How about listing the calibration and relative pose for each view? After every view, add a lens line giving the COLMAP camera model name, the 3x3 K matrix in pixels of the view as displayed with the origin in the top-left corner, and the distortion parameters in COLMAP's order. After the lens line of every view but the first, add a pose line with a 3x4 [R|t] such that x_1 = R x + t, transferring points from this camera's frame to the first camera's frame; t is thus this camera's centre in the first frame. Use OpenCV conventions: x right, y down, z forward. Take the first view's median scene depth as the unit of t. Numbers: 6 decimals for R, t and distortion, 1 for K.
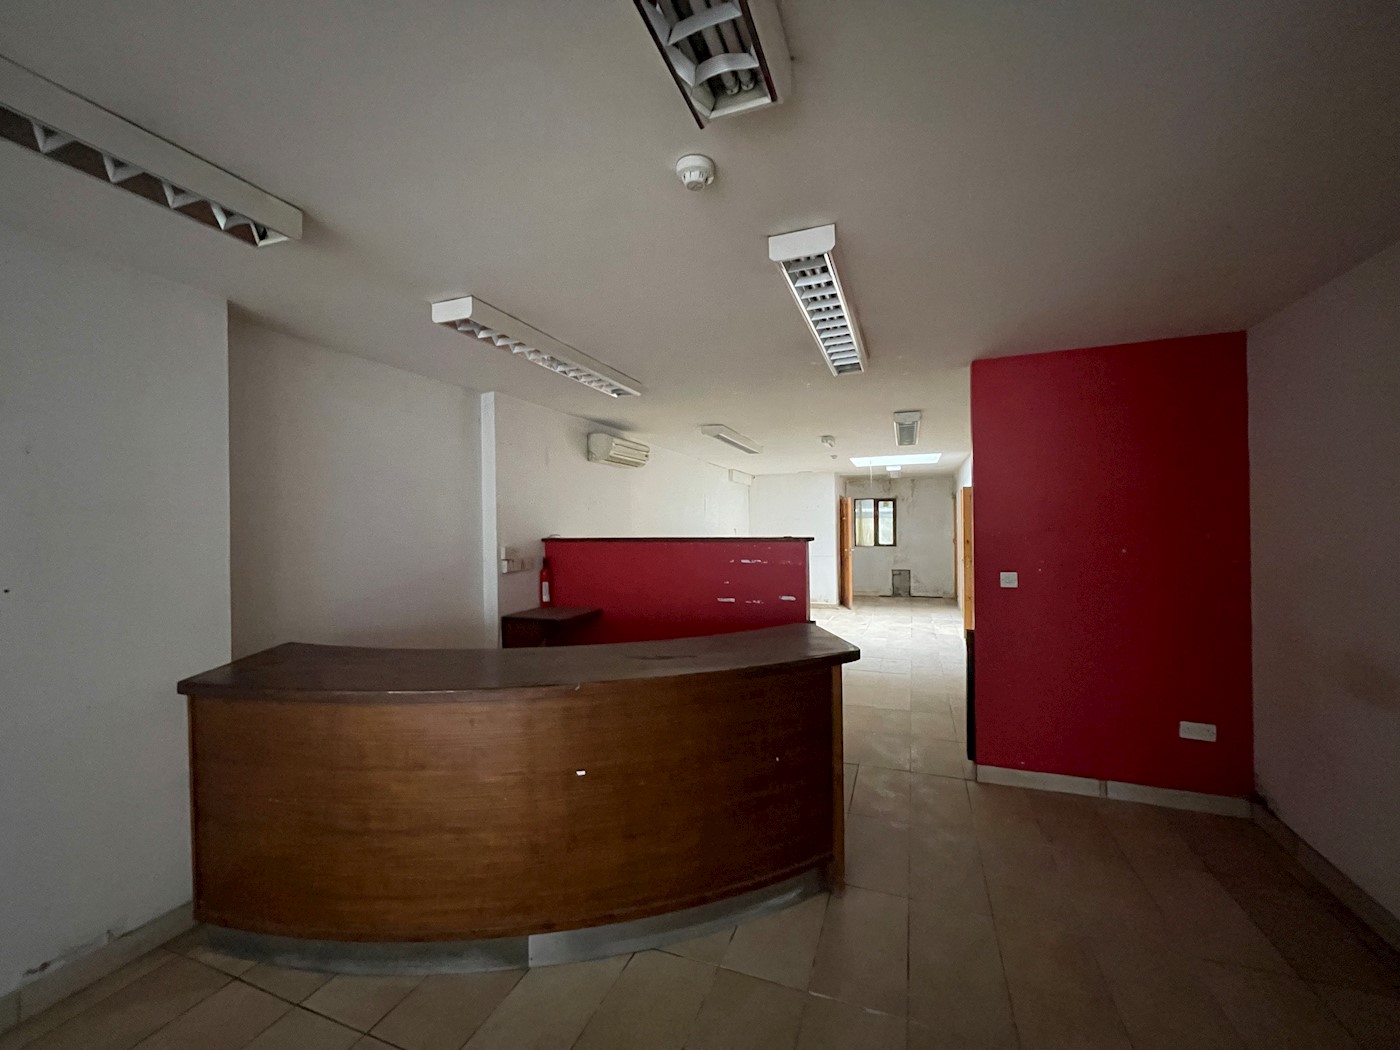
lens RADIAL K [[558.3, 0, 700.3], [0, 558.3, 527.1], [0, 0, 1]] dist [0.003155, 0.000355]
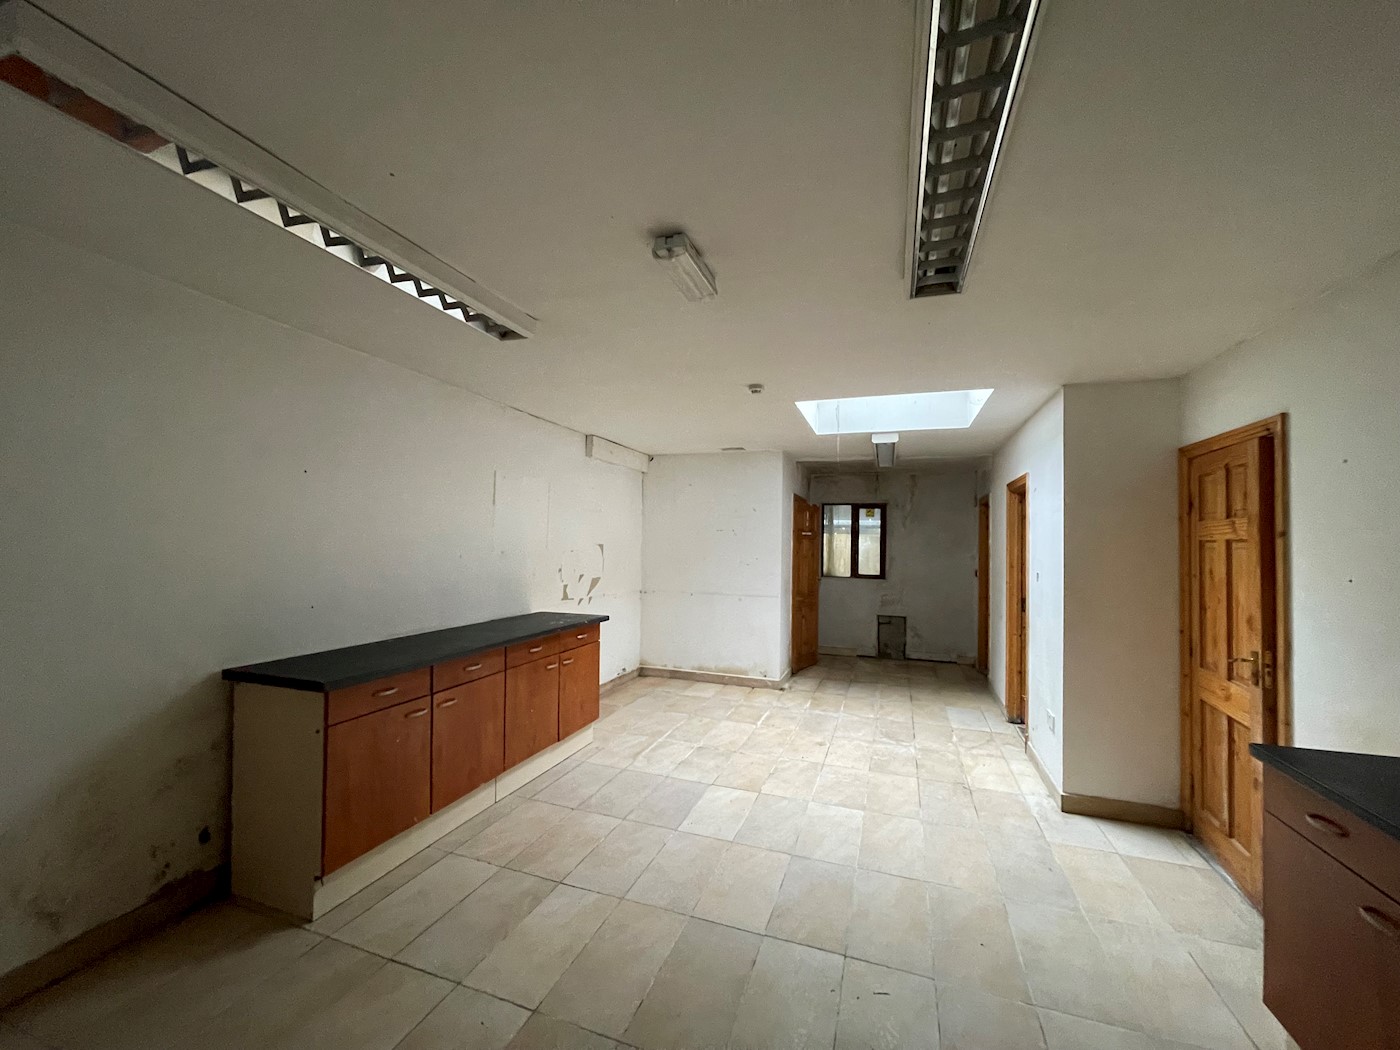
lens RADIAL K [[558.3, 0, 692.3], [0, 558.3, 527.3], [0, 0, 1]] dist [0.003155, 0.000355]
pose [[0.999484, 0.030122, 0.011129, 0.122115], [-0.029819, 0.999205, -0.026445, -0.001392], [-0.011917, 0.026100, 0.999588, 0.363806]]
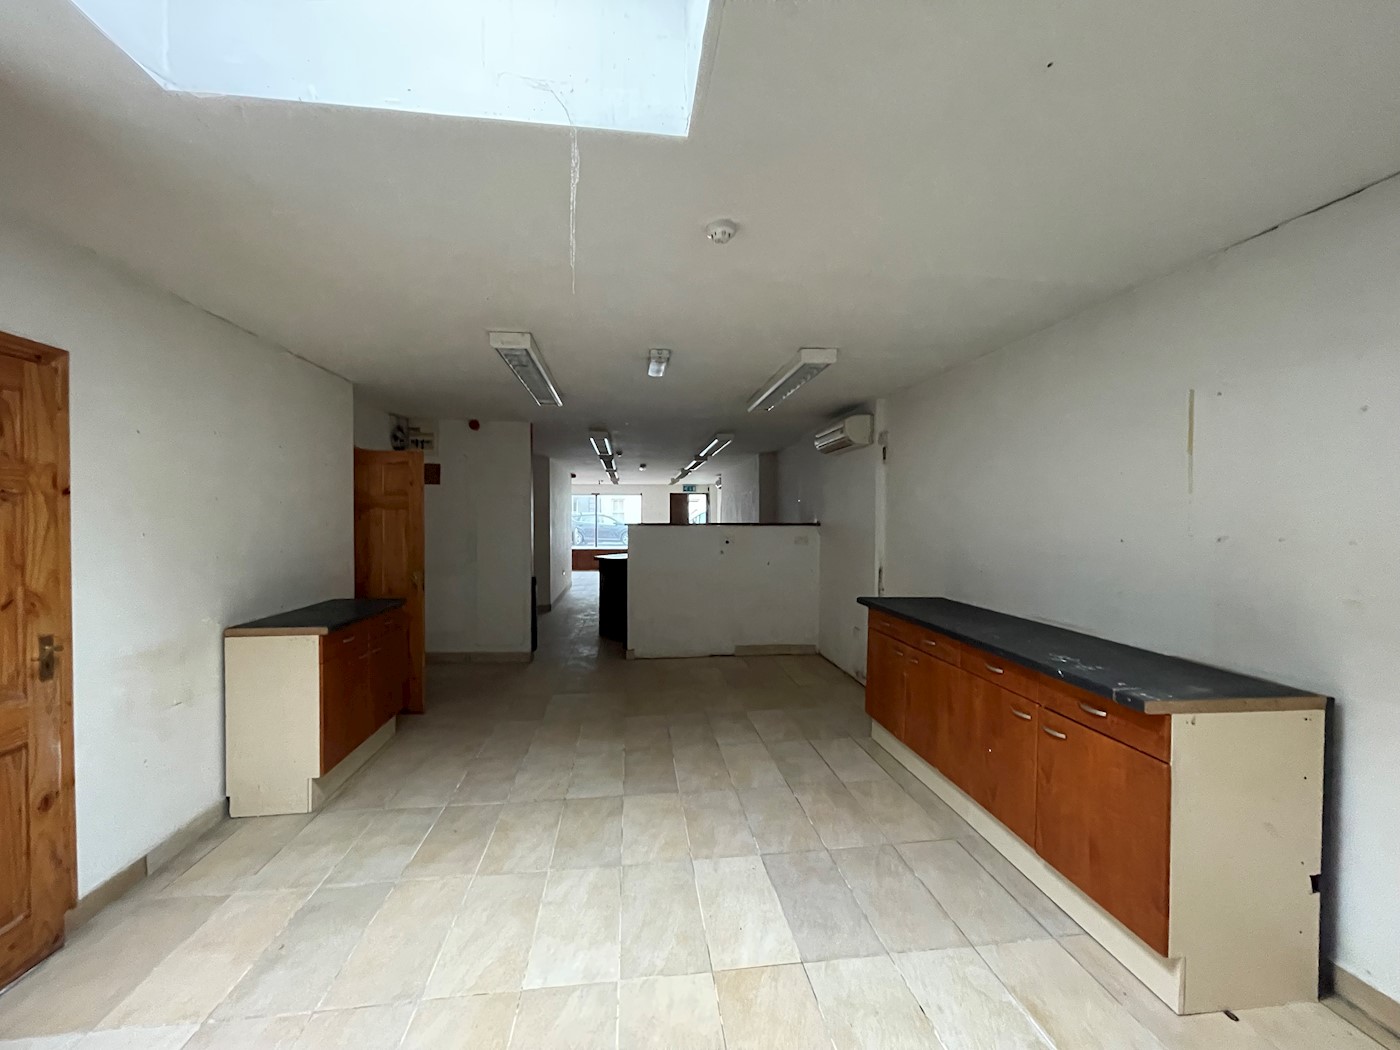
lens RADIAL K [[558.3, 0, 697.6], [0, 558.3, 527.0], [0, 0, 1]] dist [0.003155, 0.000355]
pose [[-0.883299, 0.021164, -0.468333, 0.238026], [0.011610, 0.999662, 0.023278, -0.000975], [0.468667, 0.015124, -0.883246, 0.788772]]
